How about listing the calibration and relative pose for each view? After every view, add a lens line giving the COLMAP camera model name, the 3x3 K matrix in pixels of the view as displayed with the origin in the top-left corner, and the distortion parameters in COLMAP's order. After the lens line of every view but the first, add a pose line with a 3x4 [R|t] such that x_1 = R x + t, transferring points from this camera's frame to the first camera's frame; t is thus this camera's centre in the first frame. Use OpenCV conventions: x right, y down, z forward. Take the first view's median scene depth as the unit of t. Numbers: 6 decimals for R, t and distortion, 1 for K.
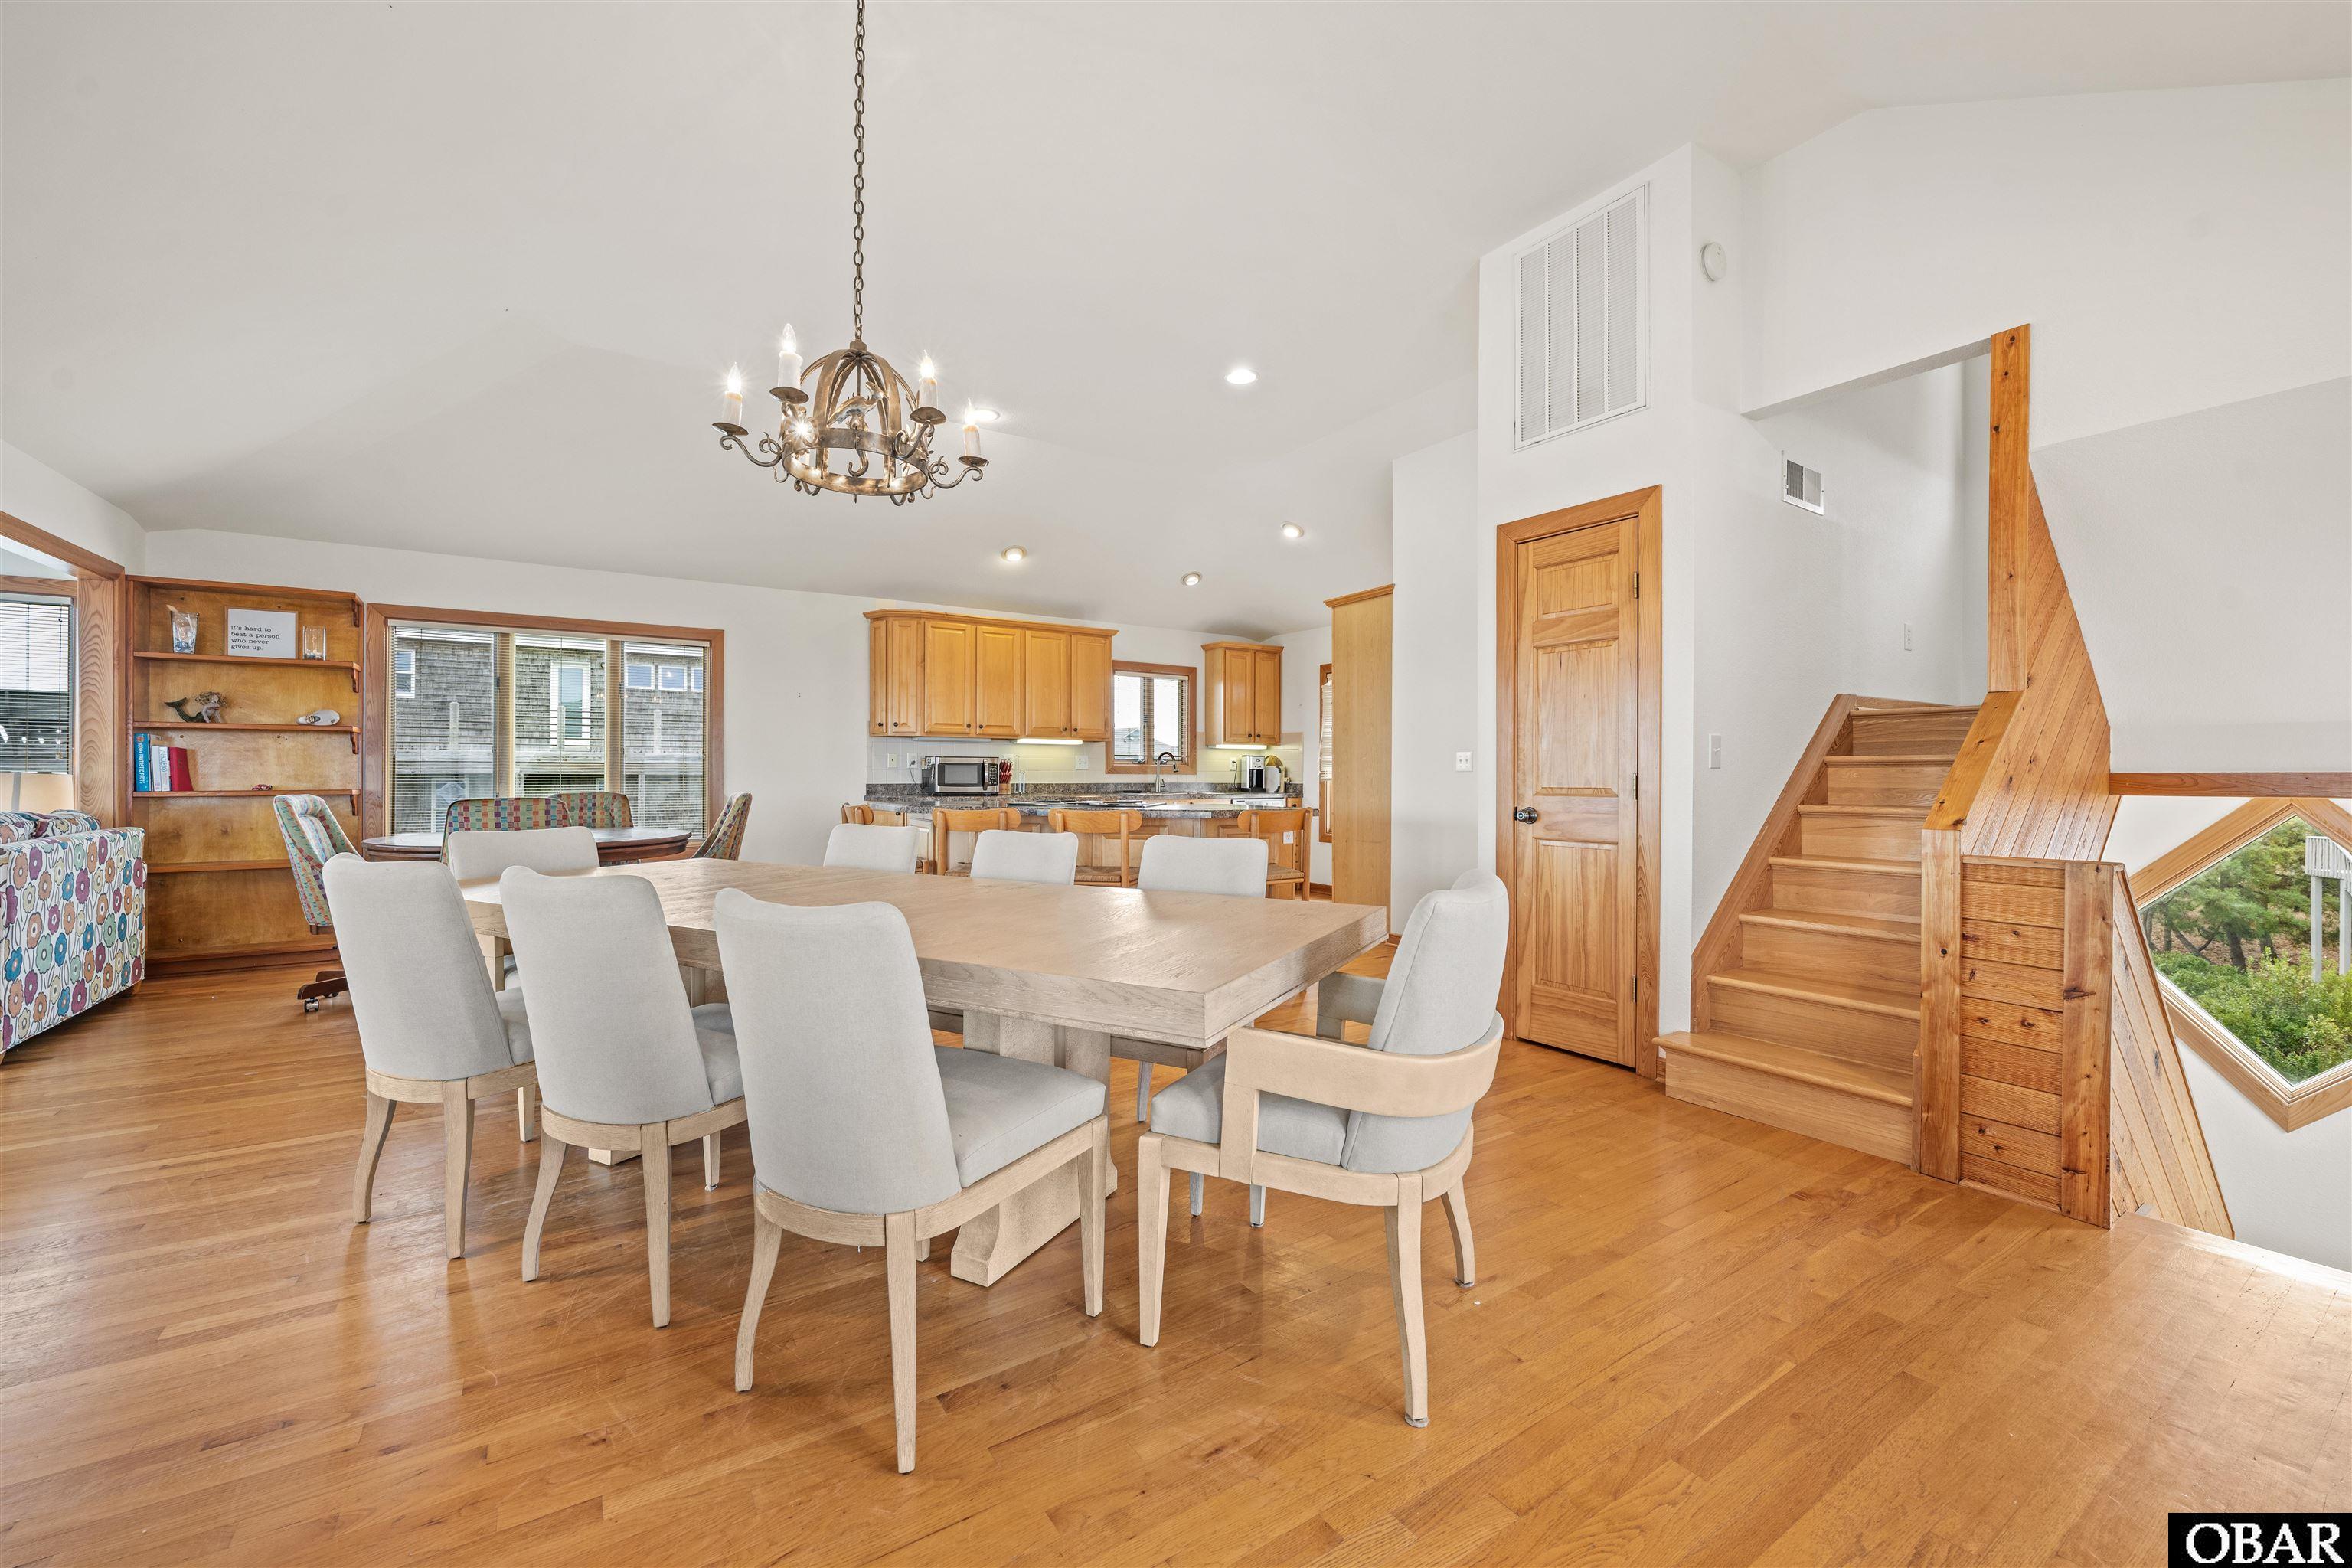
lens RADIAL K [[932.7, 0, 1176.0], [0, 932.7, 784.0], [0, 0, 1]] dist [0.000849, 0.000070]
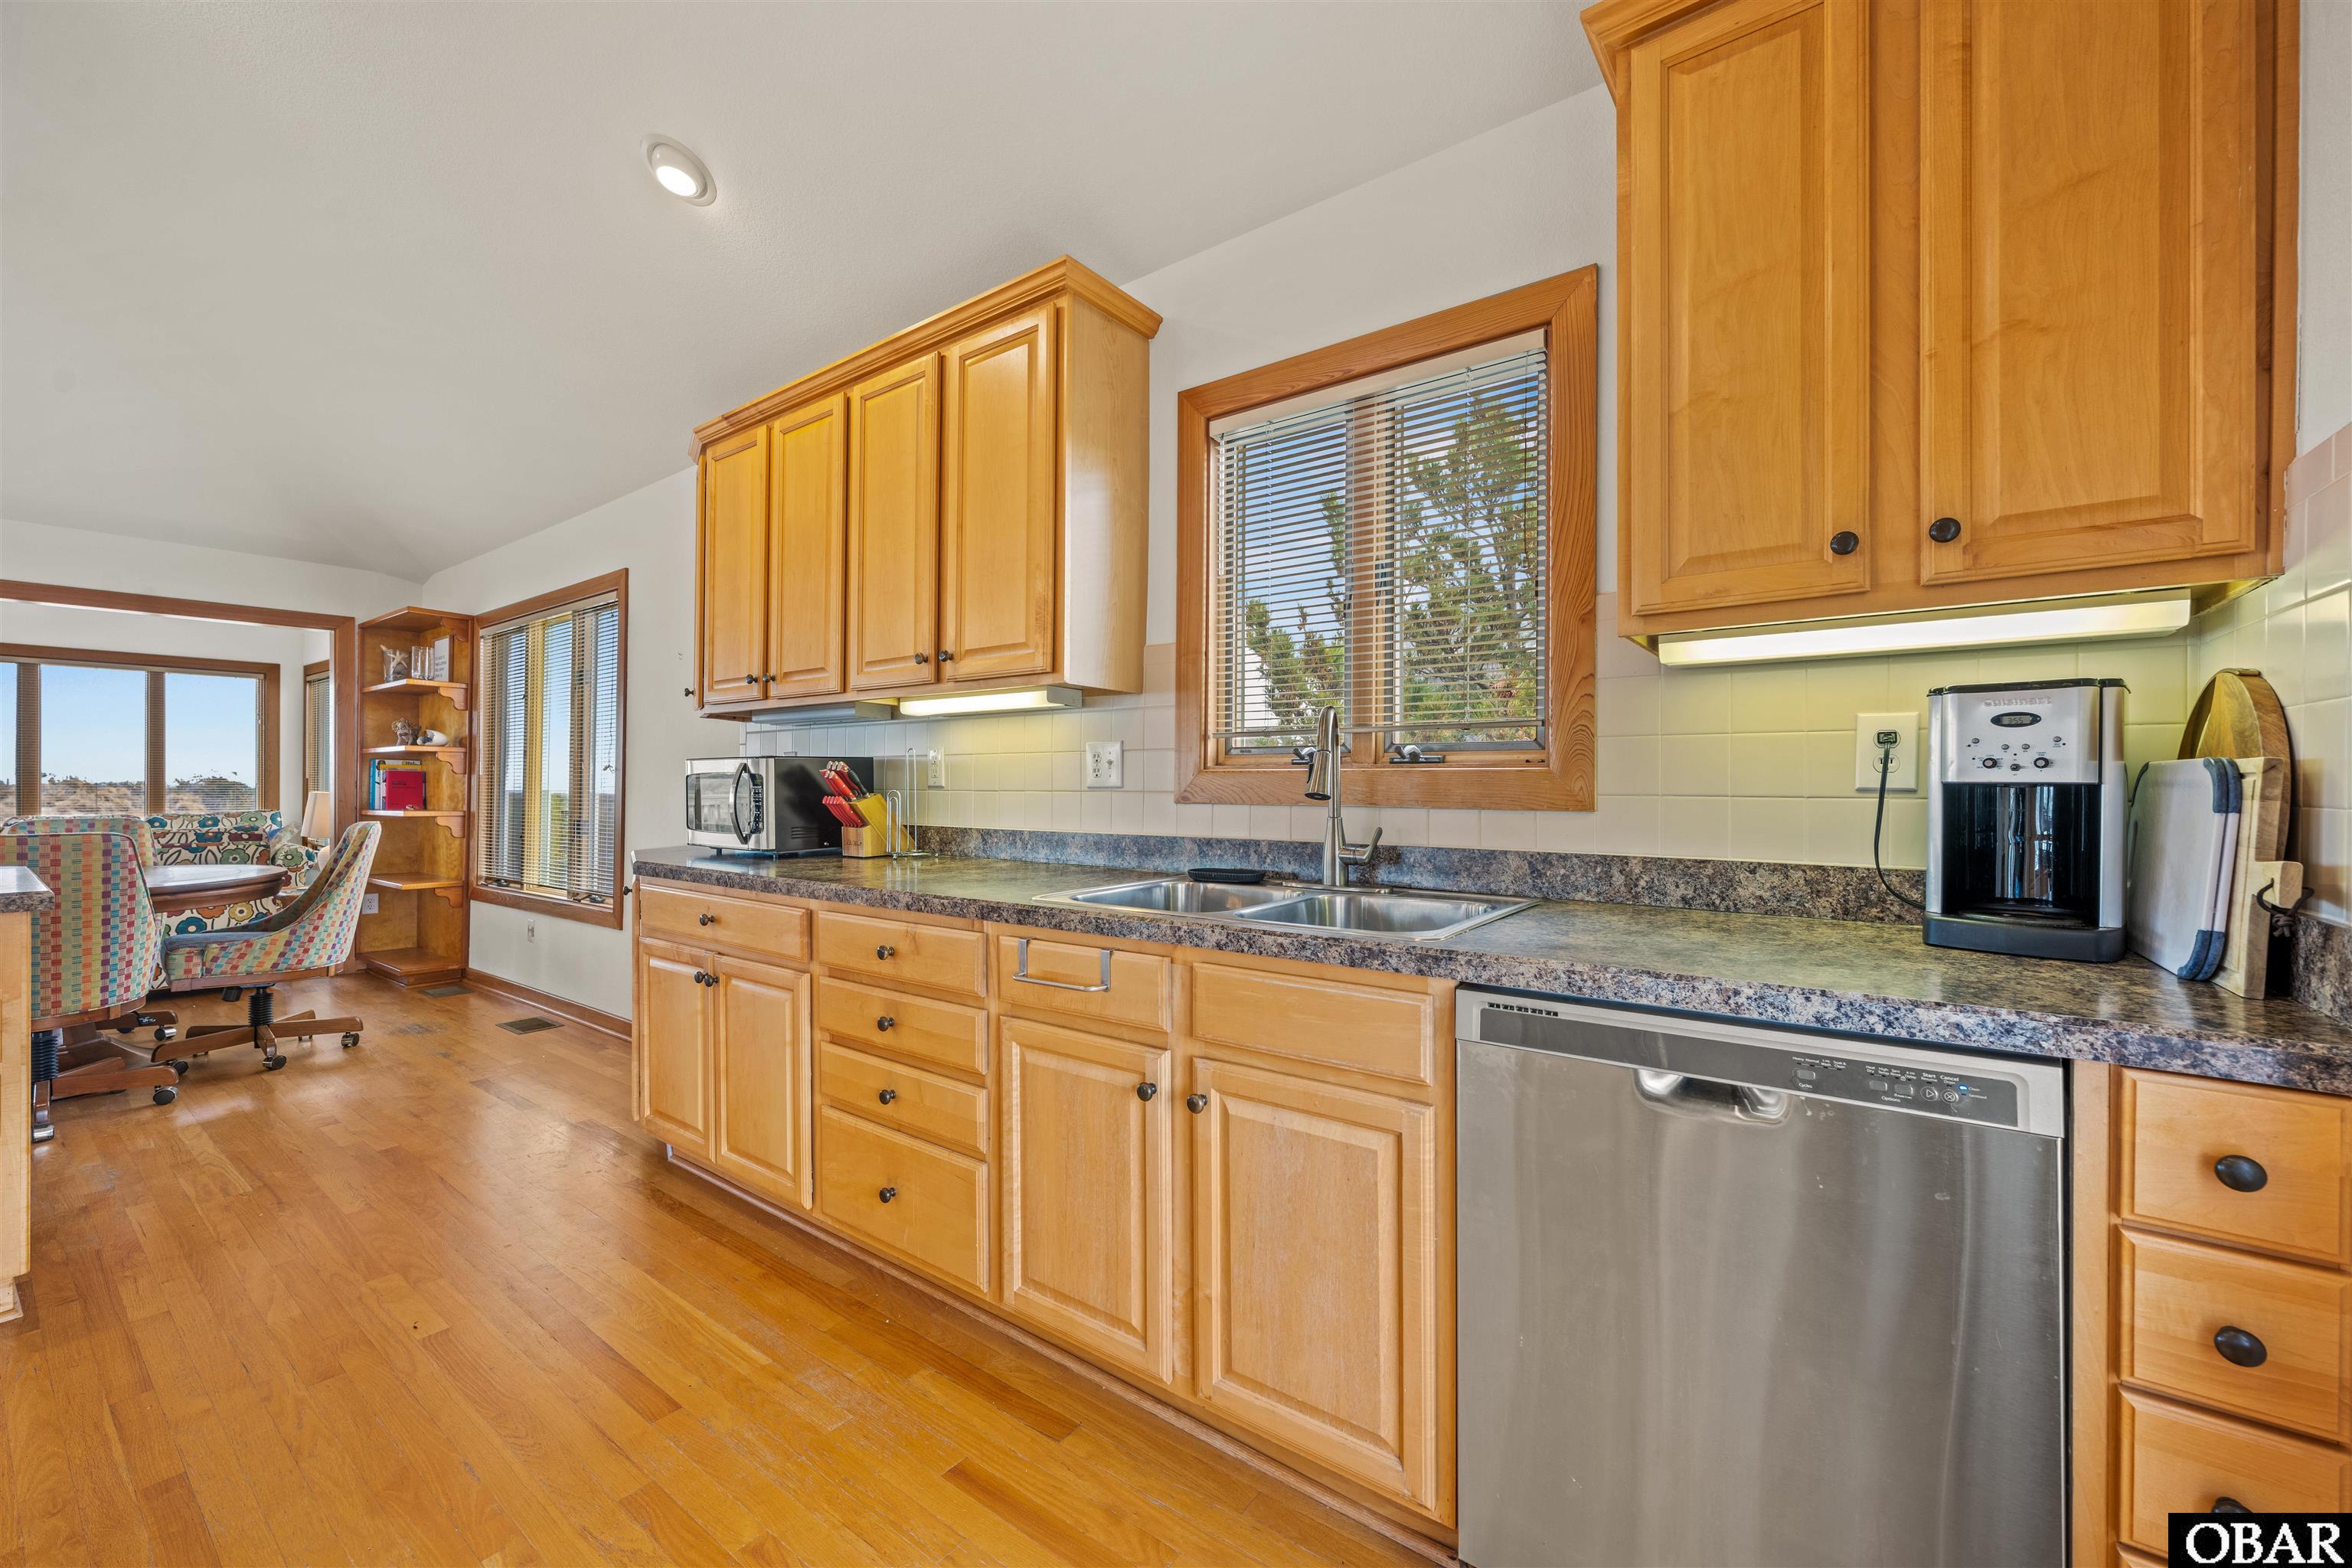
lens RADIAL K [[932.7, 0, 1176.0], [0, 932.7, 784.0], [0, 0, 1]] dist [0.000849, 0.000070]
pose [[0.338225, -0.005776, -0.941047, 0.178787], [-0.006971, 0.999938, -0.008643, -0.013574], [0.941039, 0.009483, 0.338164, 0.833300]]
